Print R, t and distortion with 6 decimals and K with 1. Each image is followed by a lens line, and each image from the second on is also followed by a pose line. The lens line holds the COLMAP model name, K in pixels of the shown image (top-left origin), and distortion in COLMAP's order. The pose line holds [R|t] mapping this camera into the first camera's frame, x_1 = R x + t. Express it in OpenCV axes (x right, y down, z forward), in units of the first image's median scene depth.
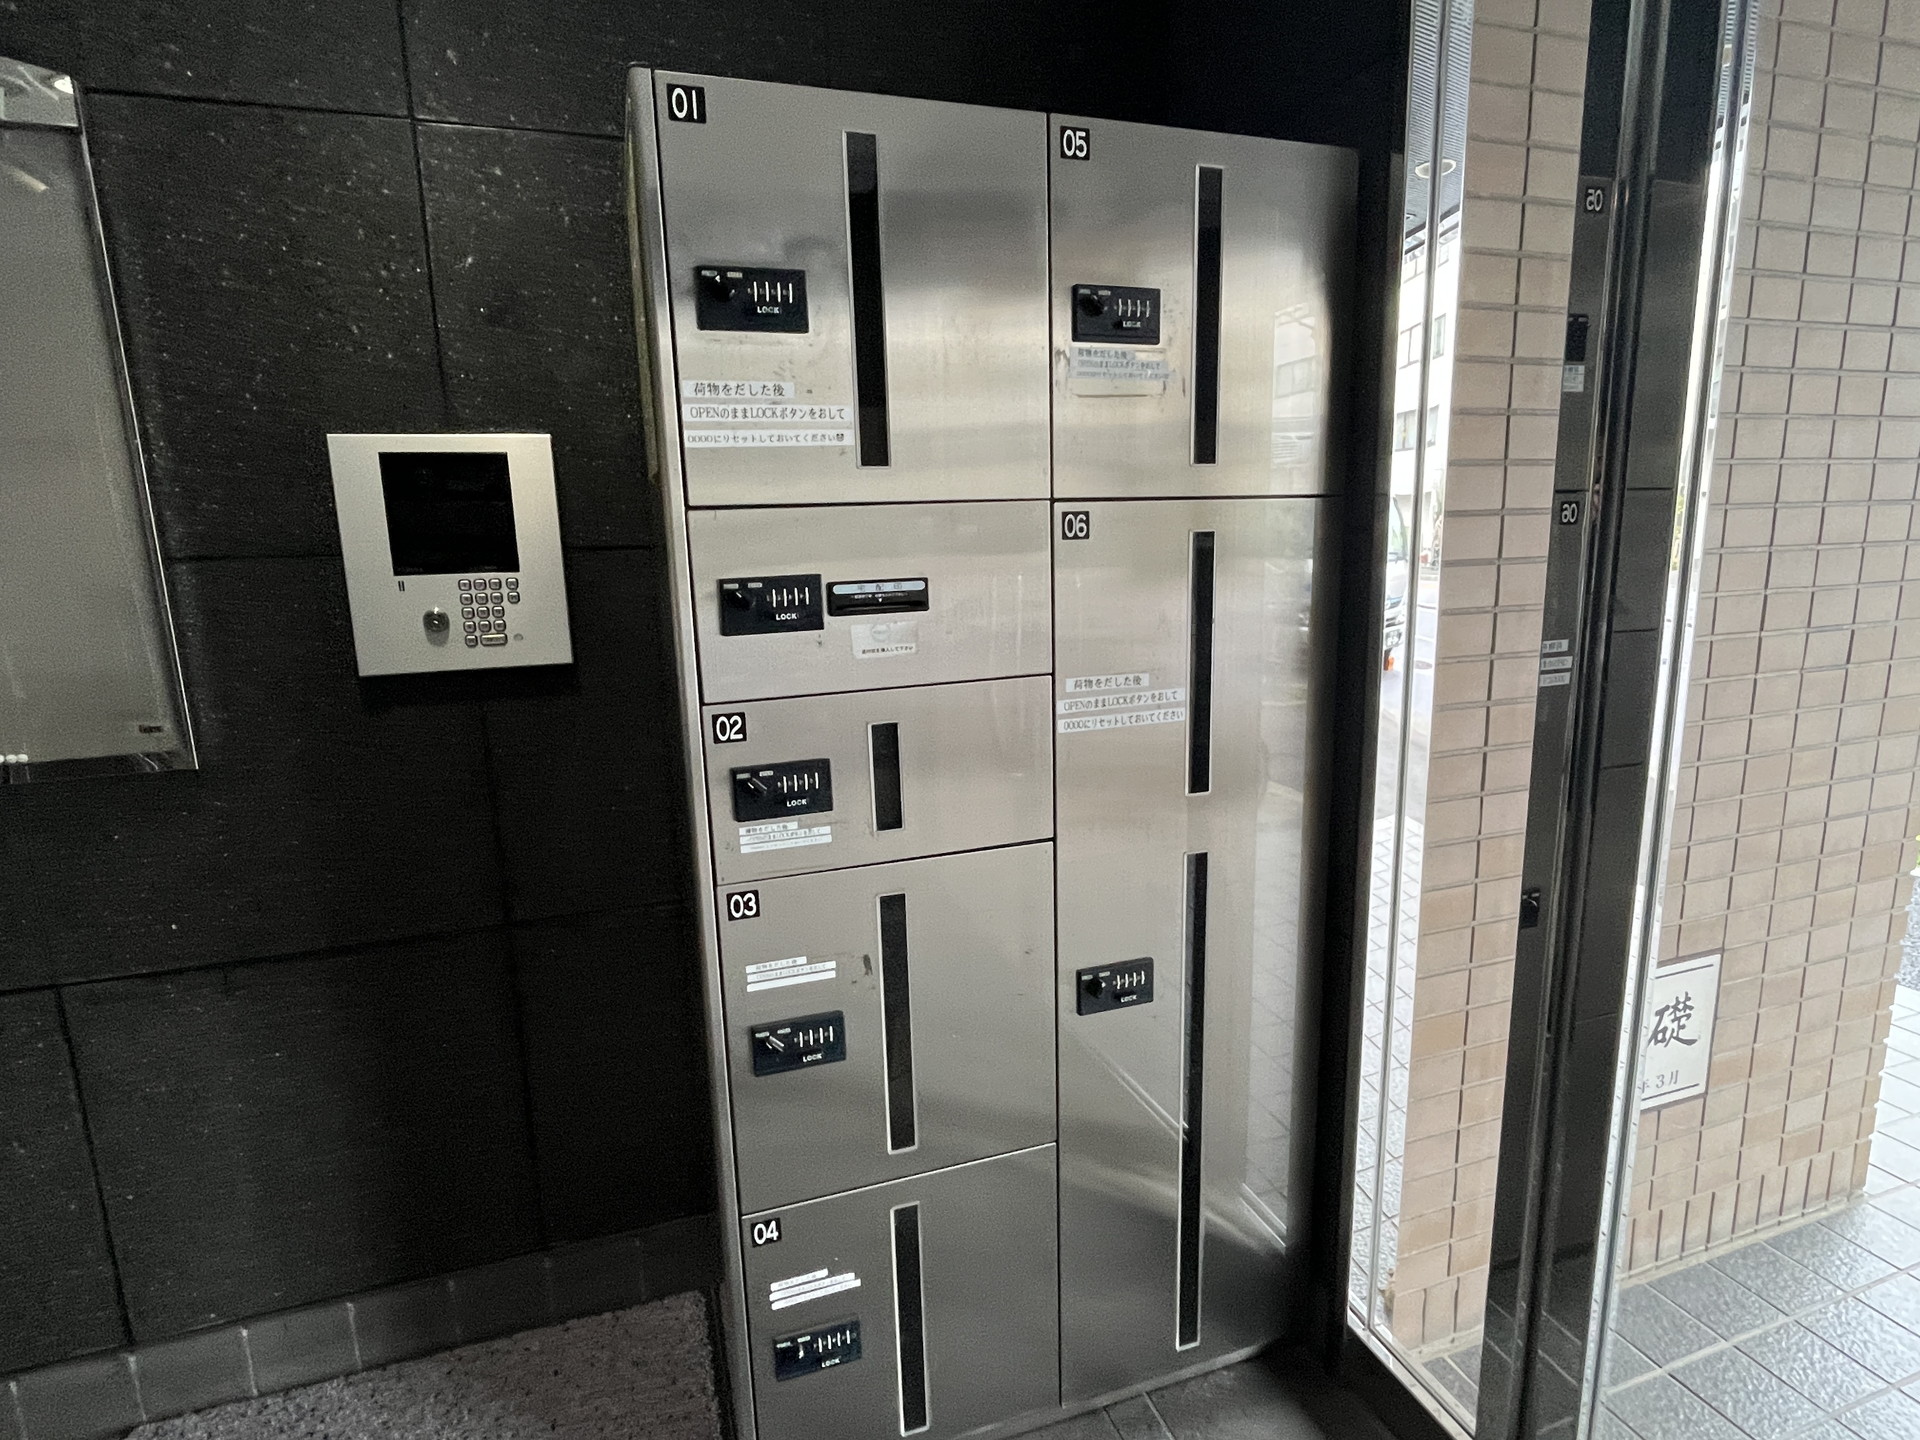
lens RADIAL K [[1018.1, 0, 972.1], [0, 1018.1, 716.0], [0, 0, 1]] dist [-0.003663, -0.000318]
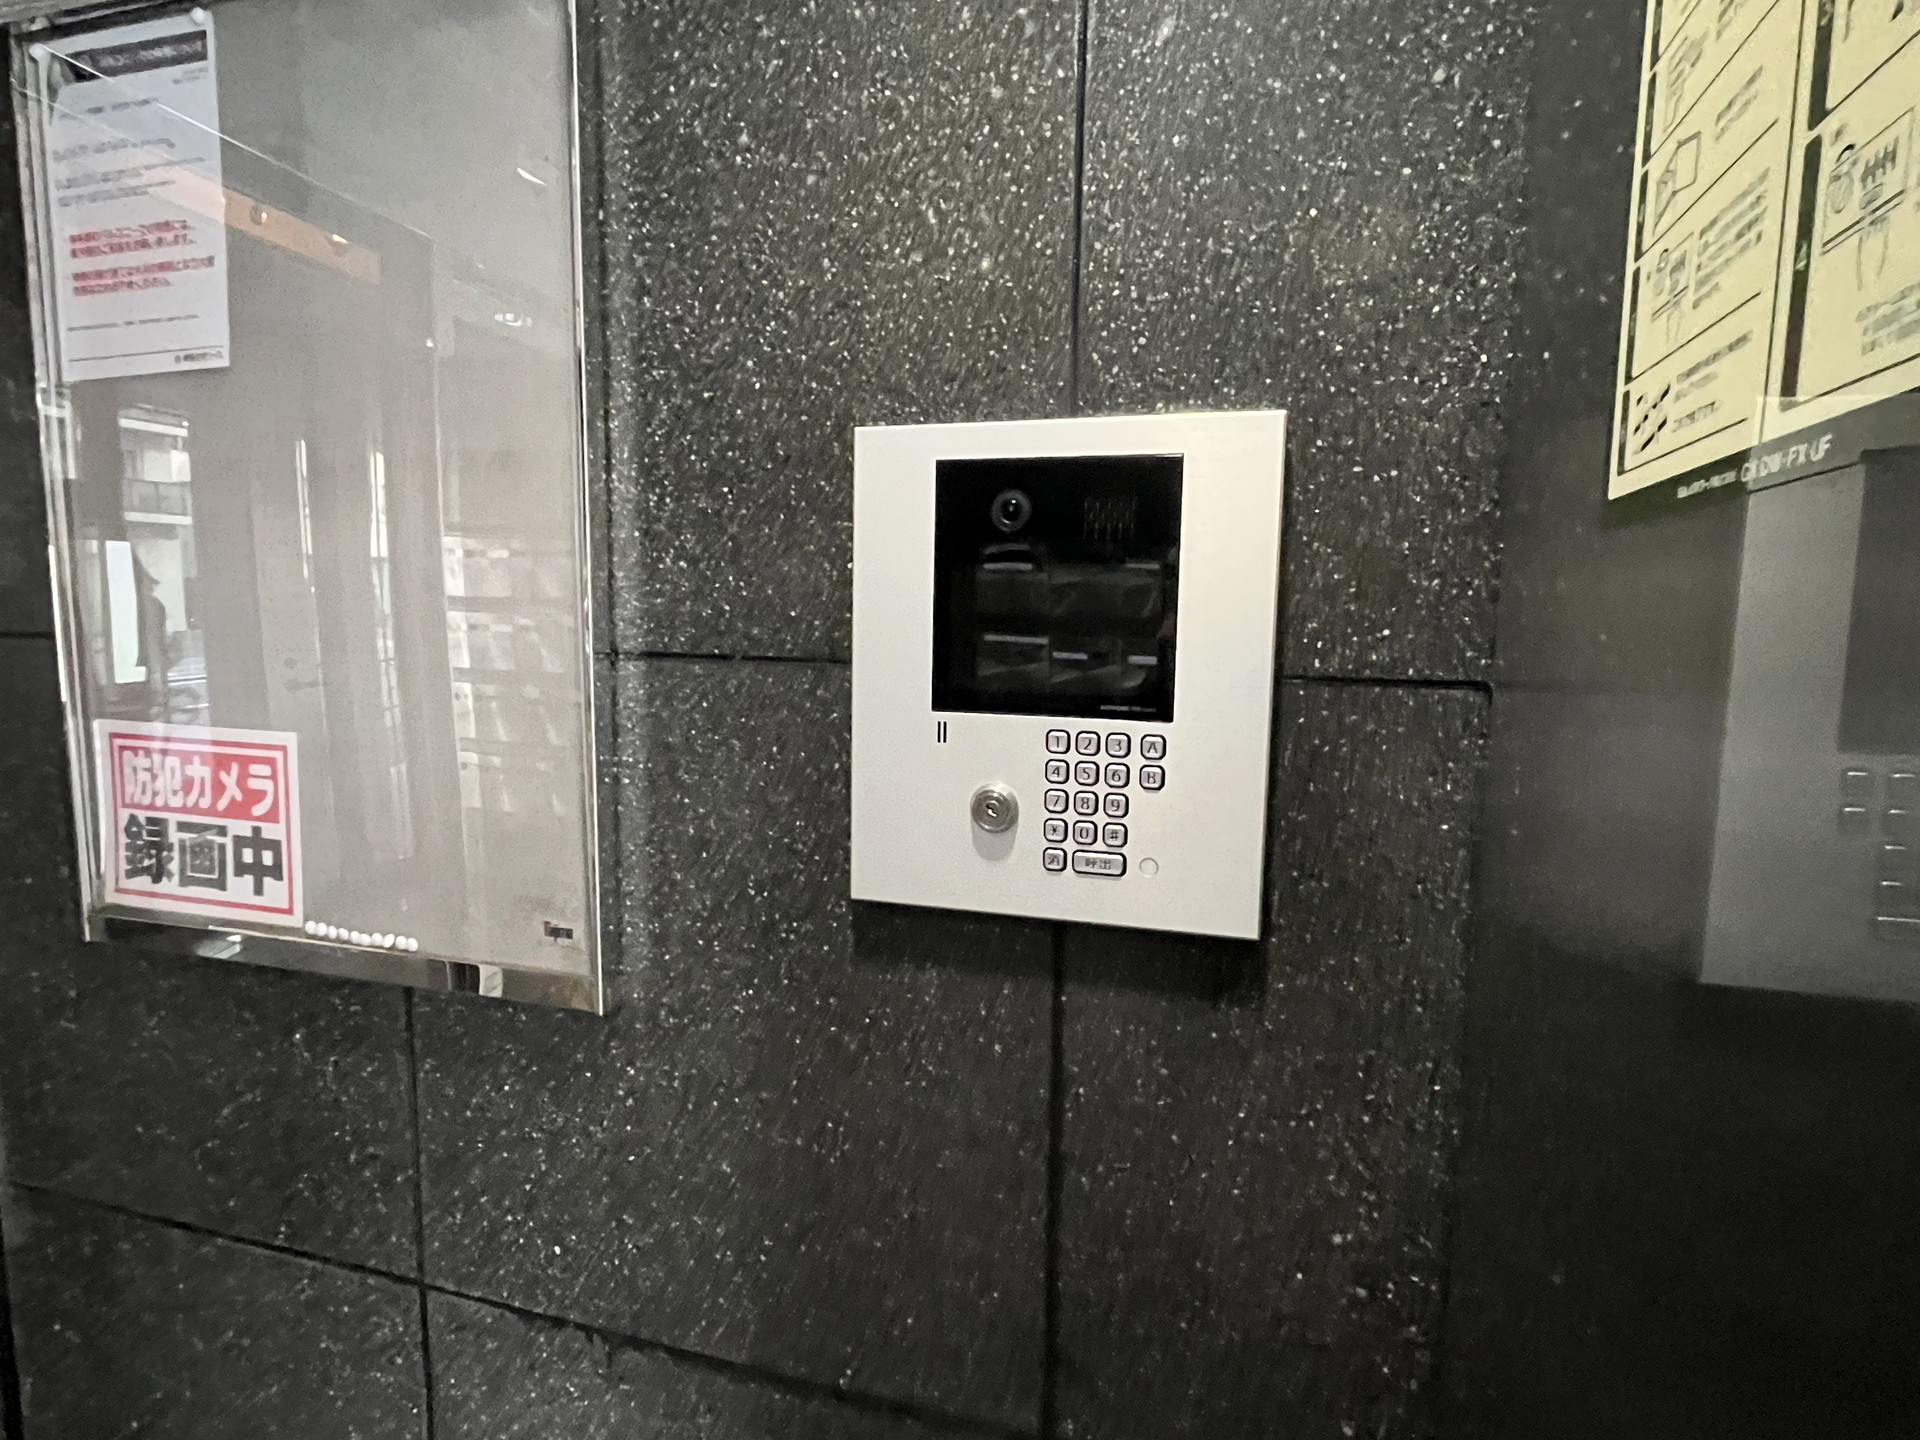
lens RADIAL K [[1018.1, 0, 959.7], [0, 1018.1, 731.4], [0, 0, 1]] dist [-0.003663, -0.000318]
pose [[0.812309, 0.097253, -0.575062, -0.273992], [-0.148690, 0.987950, -0.042954, -0.108092], [0.563955, 0.120398, 0.816981, 0.606032]]
